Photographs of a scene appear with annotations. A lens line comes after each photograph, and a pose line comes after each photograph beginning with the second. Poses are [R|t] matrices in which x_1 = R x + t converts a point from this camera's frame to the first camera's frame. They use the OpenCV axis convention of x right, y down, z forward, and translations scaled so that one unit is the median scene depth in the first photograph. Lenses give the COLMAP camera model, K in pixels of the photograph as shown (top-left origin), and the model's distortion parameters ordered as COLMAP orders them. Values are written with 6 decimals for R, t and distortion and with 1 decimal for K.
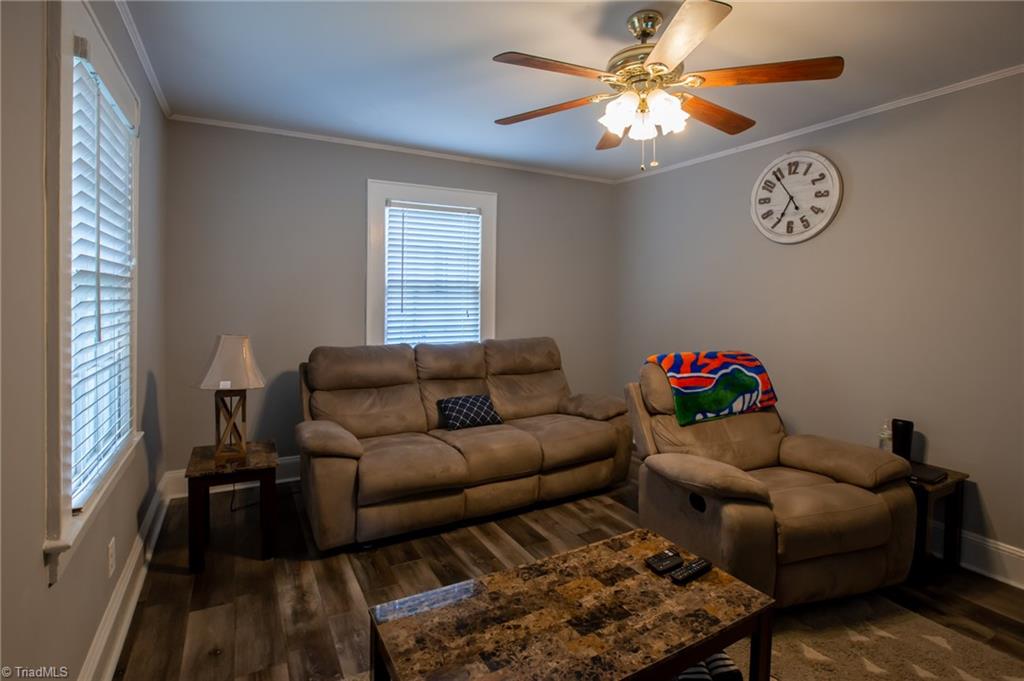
lens RADIAL K [[496.8, 0, 507.2], [0, 496.8, 303.9], [0, 0, 1]] dist [-0.050896, -0.000002]
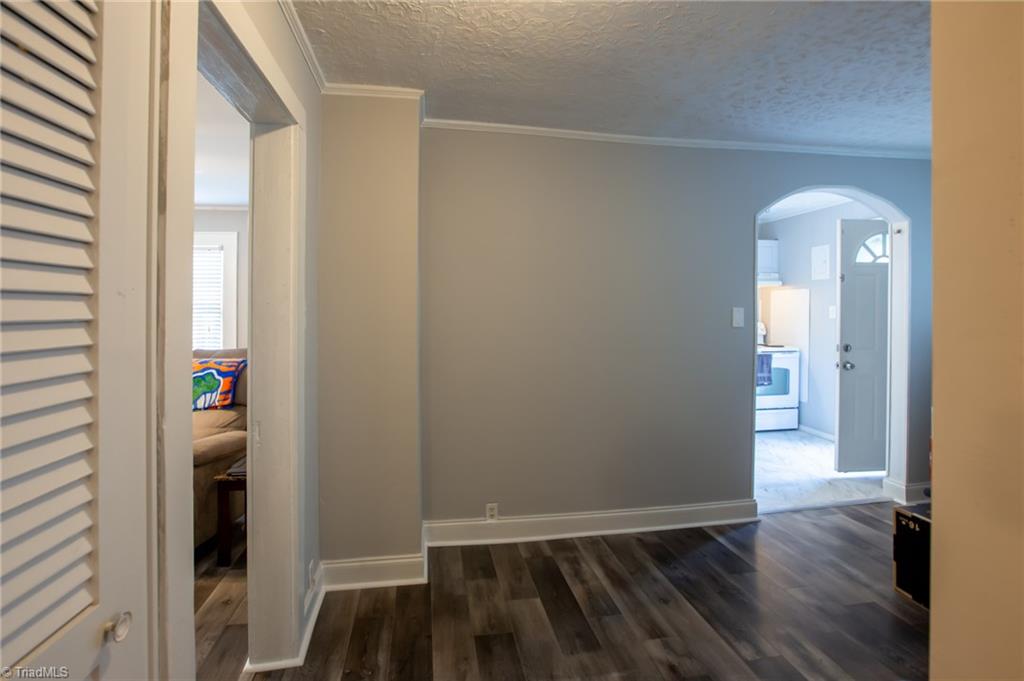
lens RADIAL K [[486.6, 0, 509.0], [0, 486.6, 329.3], [0, 0, 1]] dist [-0.032293, 0.000156]
pose [[0.948974, 0.004995, -0.315313, 1.424841], [-0.004986, 0.999987, 0.000835, 0.019820], [0.315314, 0.000779, 0.948987, 0.106173]]
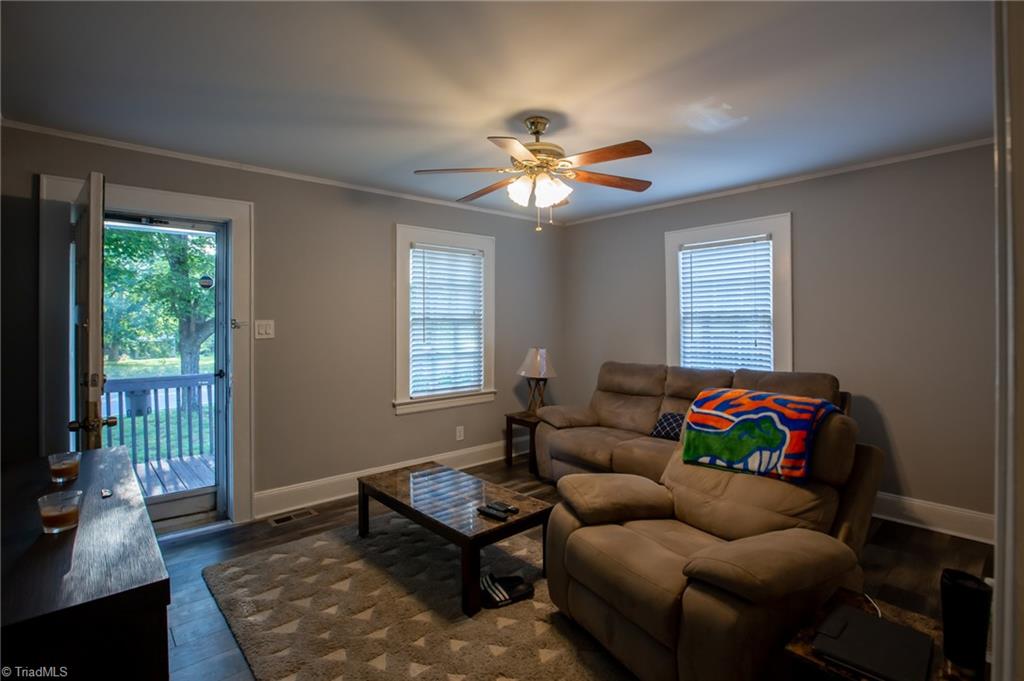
lens RADIAL K [[486.6, 0, 509.0], [0, 486.6, 329.3], [0, 0, 1]] dist [-0.032293, 0.000156]
pose [[0.245537, -0.000487, -0.969387, 1.014945], [-0.013882, 0.999896, -0.004019, 0.004458], [0.969288, 0.014444, 0.245504, 0.395596]]
